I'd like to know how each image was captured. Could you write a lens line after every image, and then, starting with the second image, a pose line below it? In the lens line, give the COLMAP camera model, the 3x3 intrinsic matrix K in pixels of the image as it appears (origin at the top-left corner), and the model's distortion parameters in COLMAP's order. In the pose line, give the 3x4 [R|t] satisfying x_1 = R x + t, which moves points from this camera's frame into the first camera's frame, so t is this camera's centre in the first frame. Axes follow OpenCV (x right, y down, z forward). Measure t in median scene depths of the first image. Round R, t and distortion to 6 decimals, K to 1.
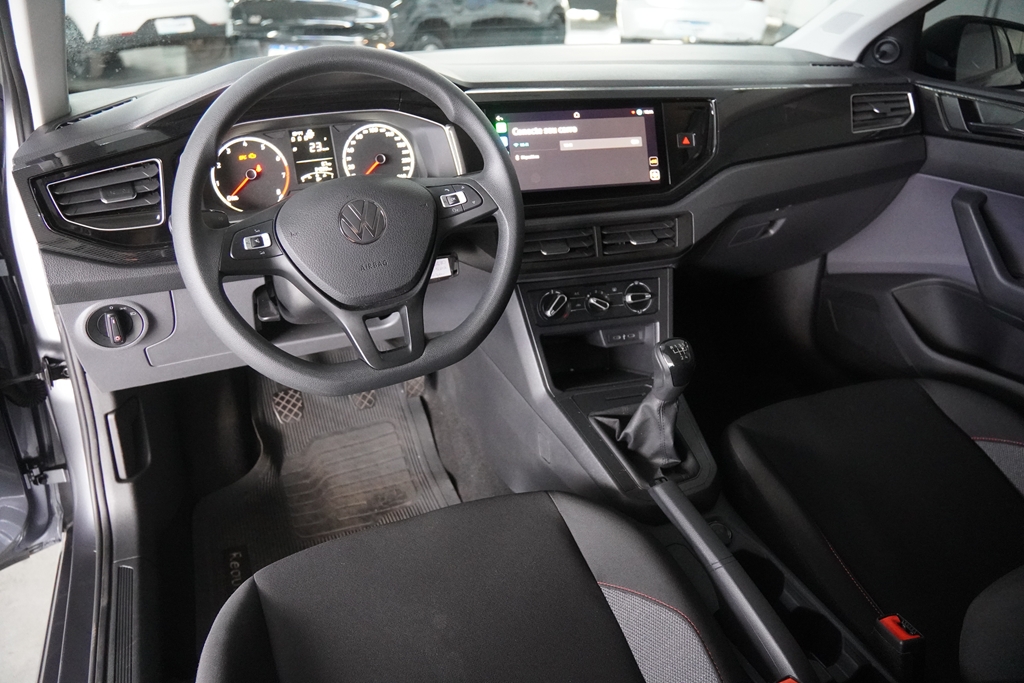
lens RADIAL K [[777.3, 0, 515.4], [0, 777.3, 337.3], [0, 0, 1]] dist [-0.105287, 0.020707]
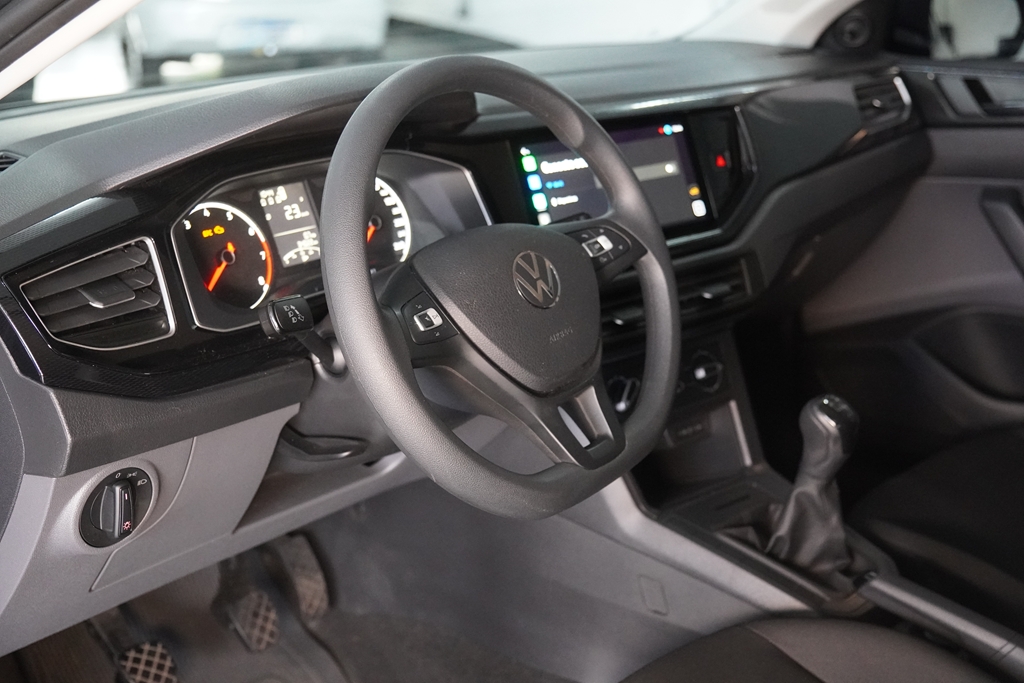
lens RADIAL K [[1443.9, 0, 507.1], [0, 1443.9, 334.7], [0, 0, 1]] dist [0.175917, 0.000000]
pose [[0.892359, -0.133974, 0.430983, -0.653342], [0.211467, 0.967733, -0.137021, 0.069914], [-0.398719, 0.213410, 0.891896, -0.185379]]
